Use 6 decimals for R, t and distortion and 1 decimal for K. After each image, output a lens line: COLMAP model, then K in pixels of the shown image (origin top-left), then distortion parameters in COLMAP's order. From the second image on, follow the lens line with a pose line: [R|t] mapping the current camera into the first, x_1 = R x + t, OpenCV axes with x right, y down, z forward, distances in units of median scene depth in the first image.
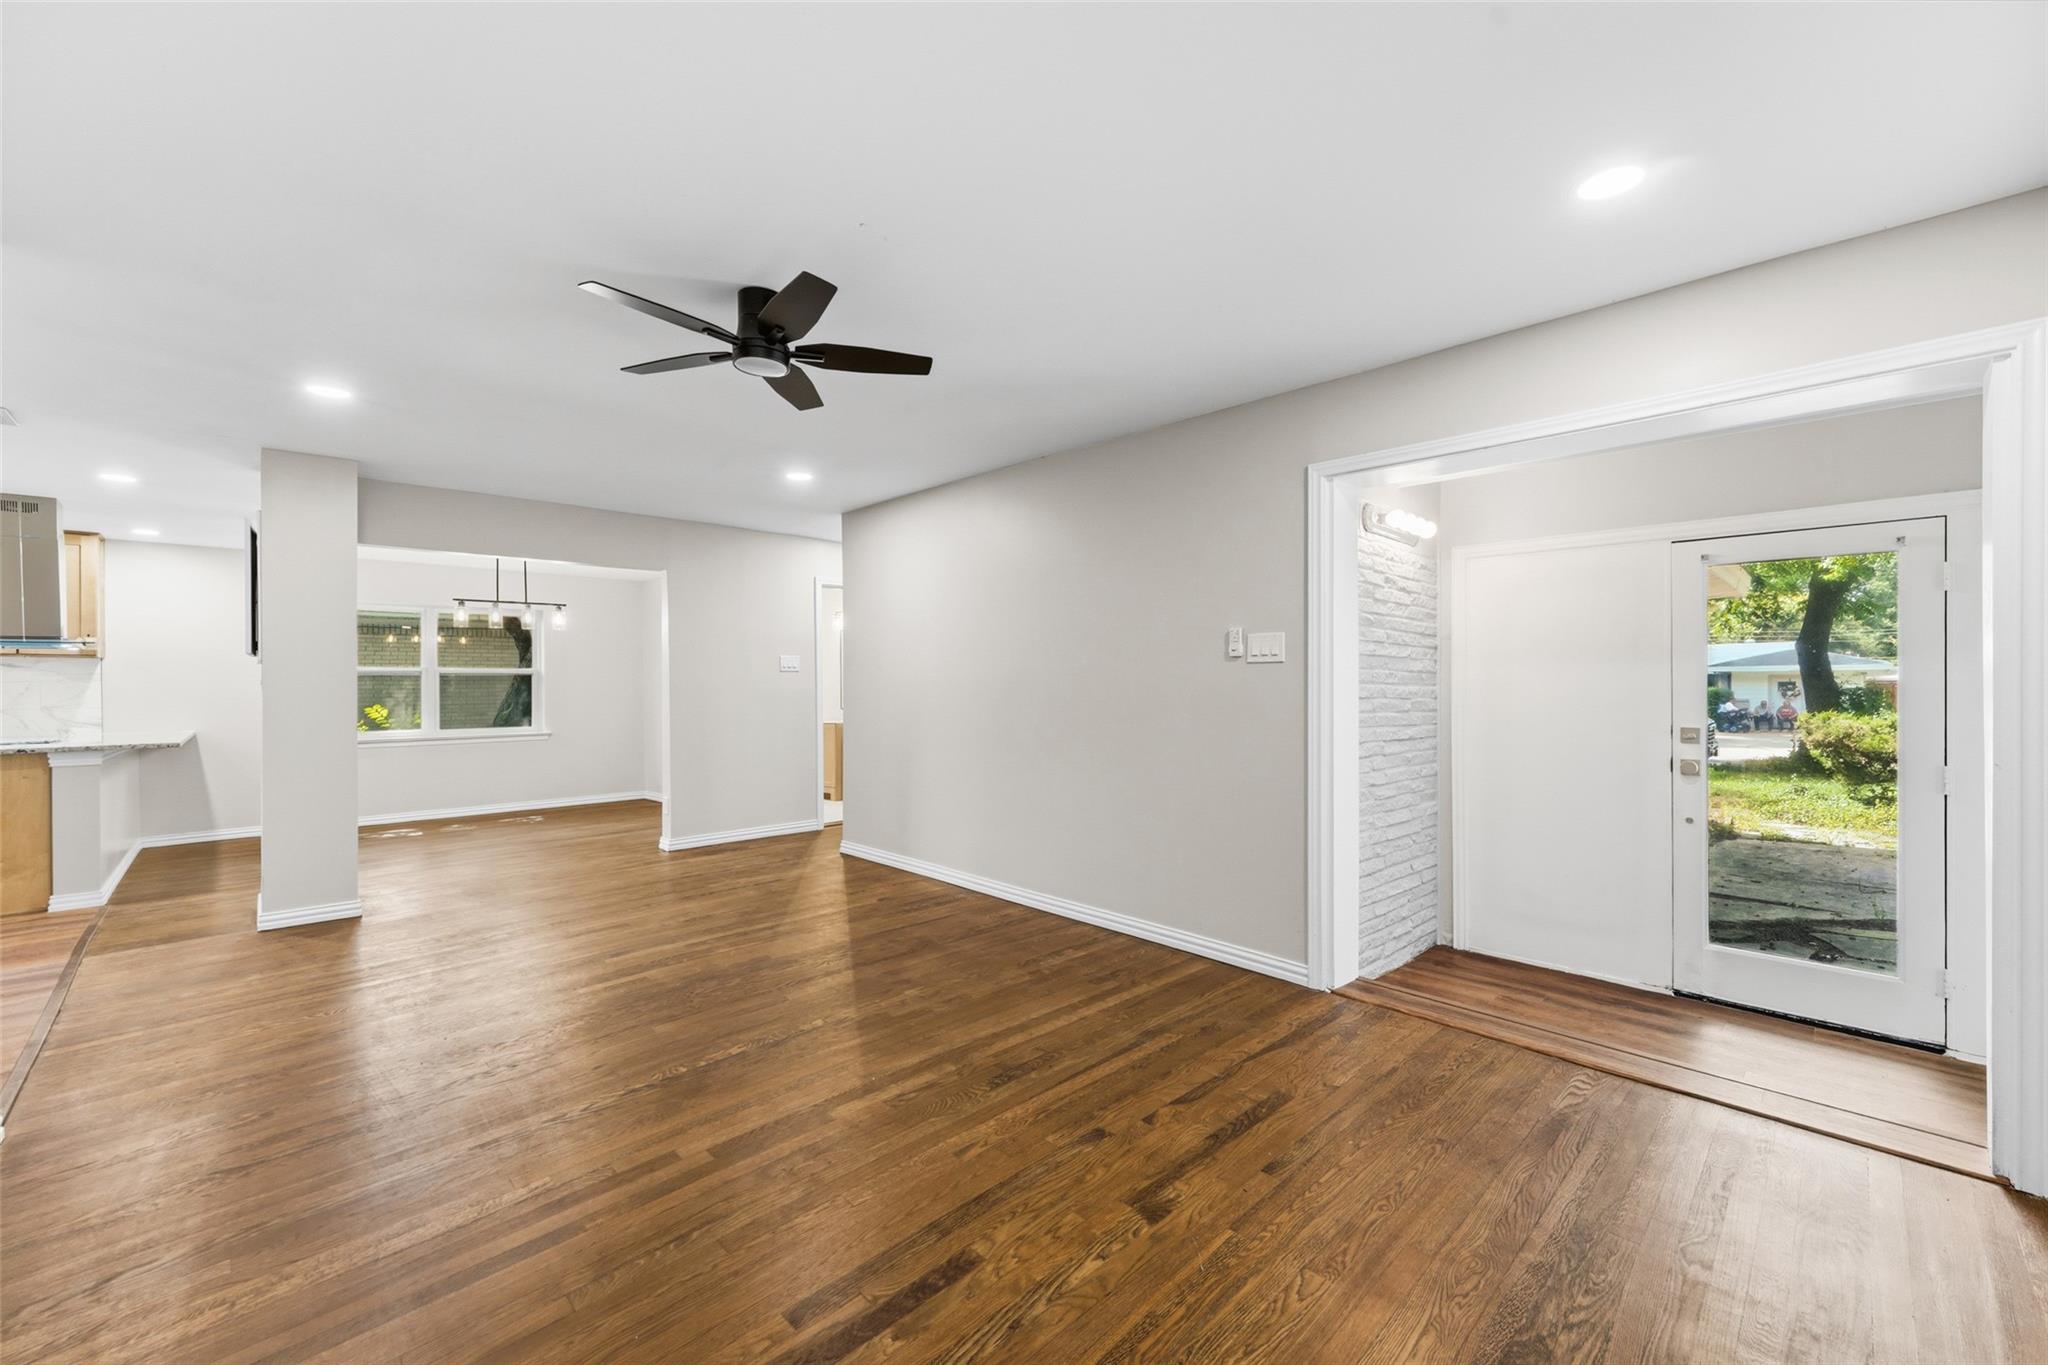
lens RADIAL K [[814.4, 0, 1007.0], [0, 814.4, 687.2], [0, 0, 1]] dist [0.000666, 0.000032]
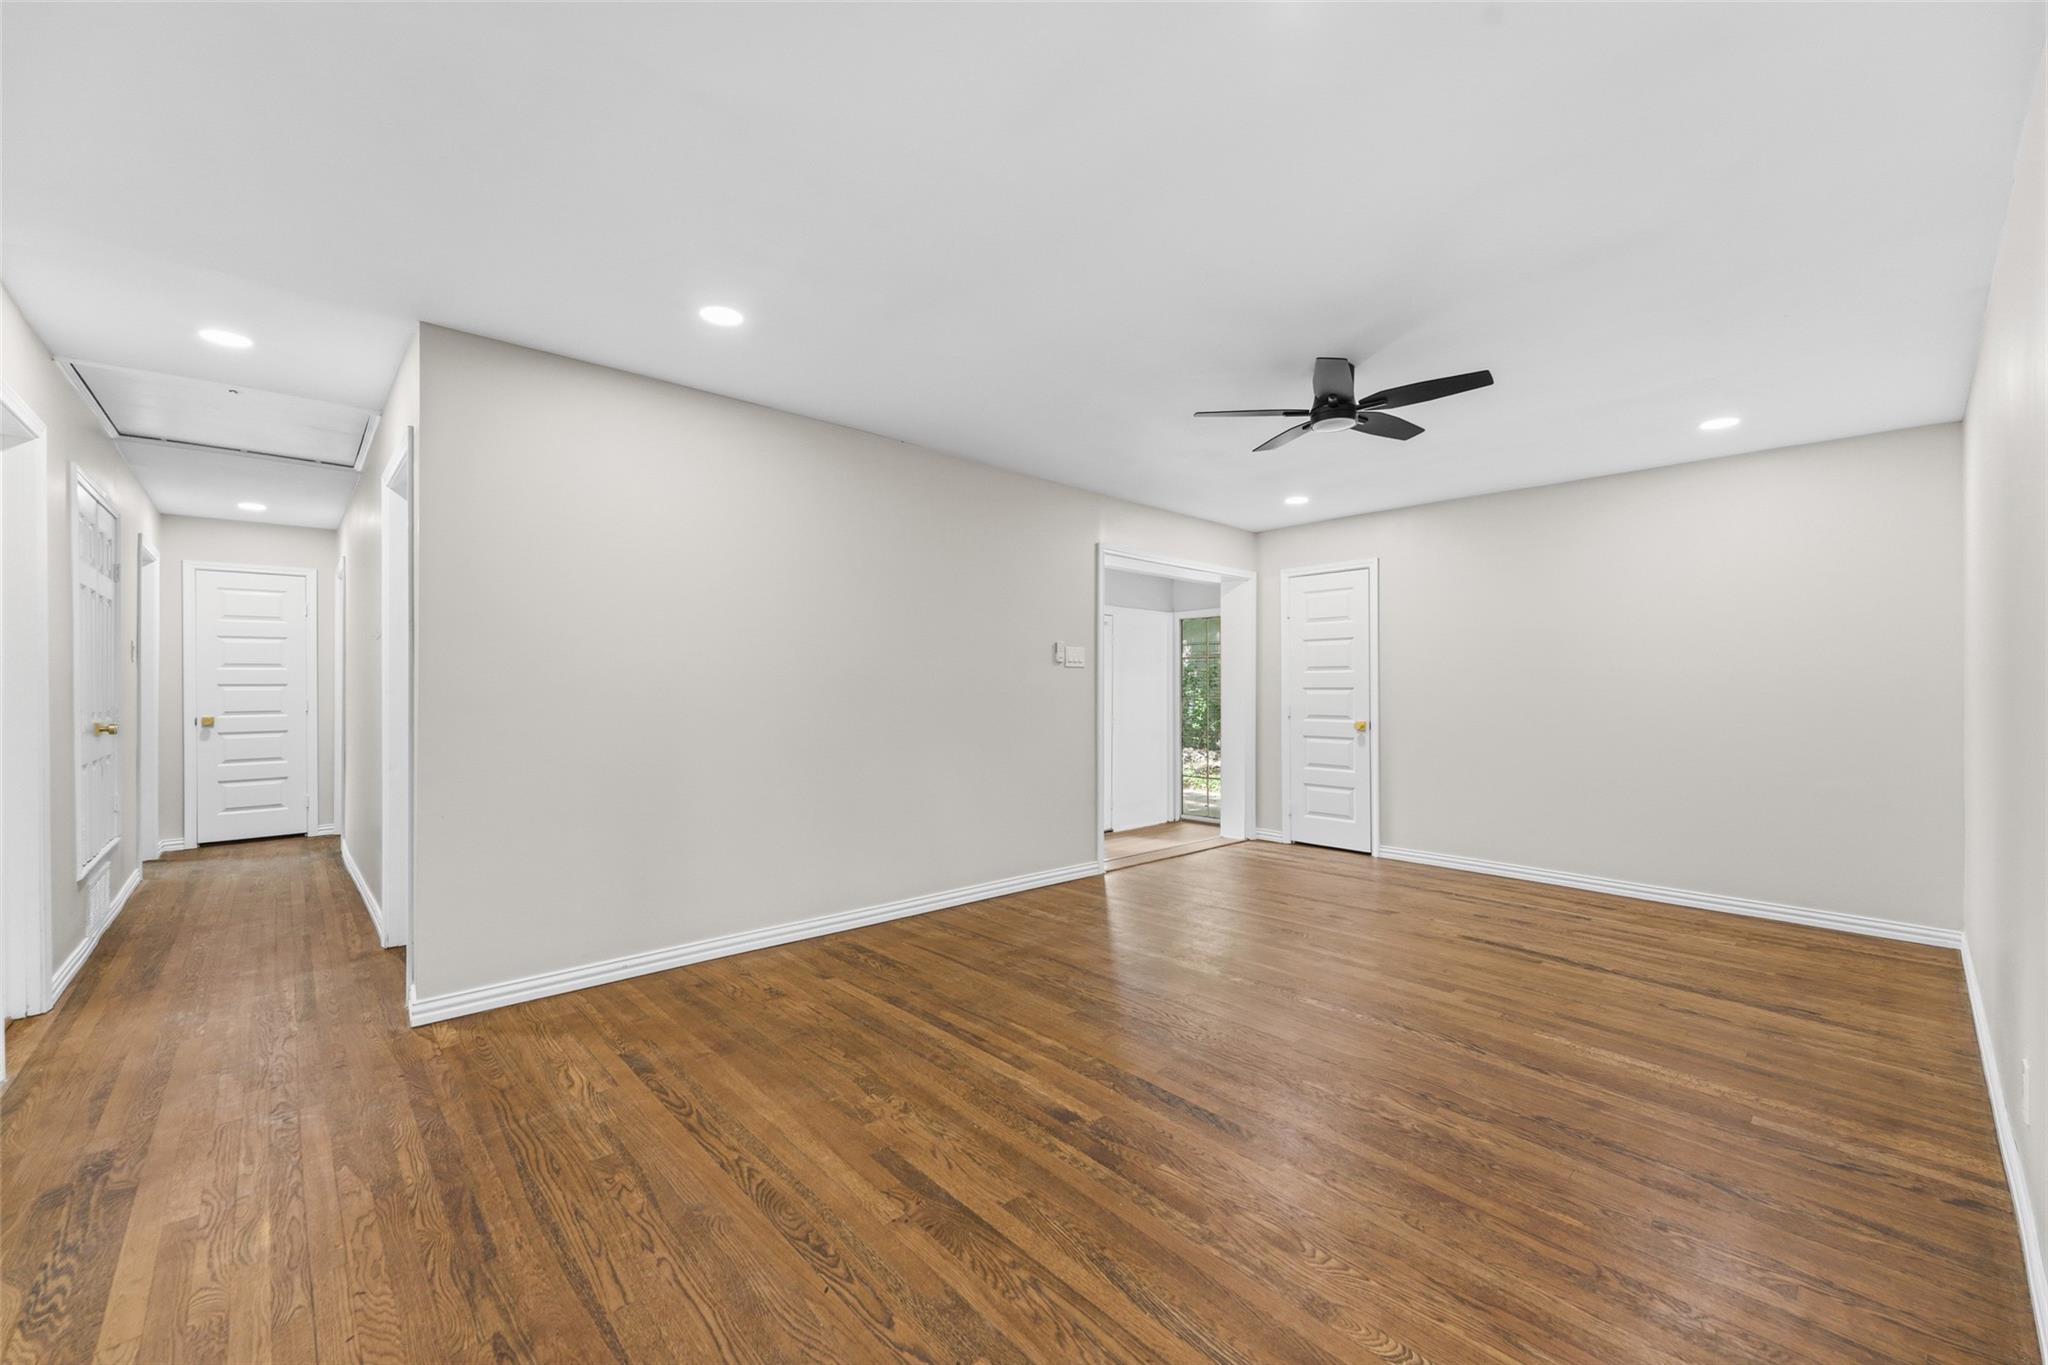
lens RADIAL K [[814.4, 0, 1007.0], [0, 814.4, 687.2], [0, 0, 1]] dist [0.000666, 0.000032]
pose [[0.031154, -0.002211, 0.999512, -1.155508], [0.000516, 0.999997, 0.002196, 0.003117], [-0.999514, 0.000447, 0.031155, 1.083512]]
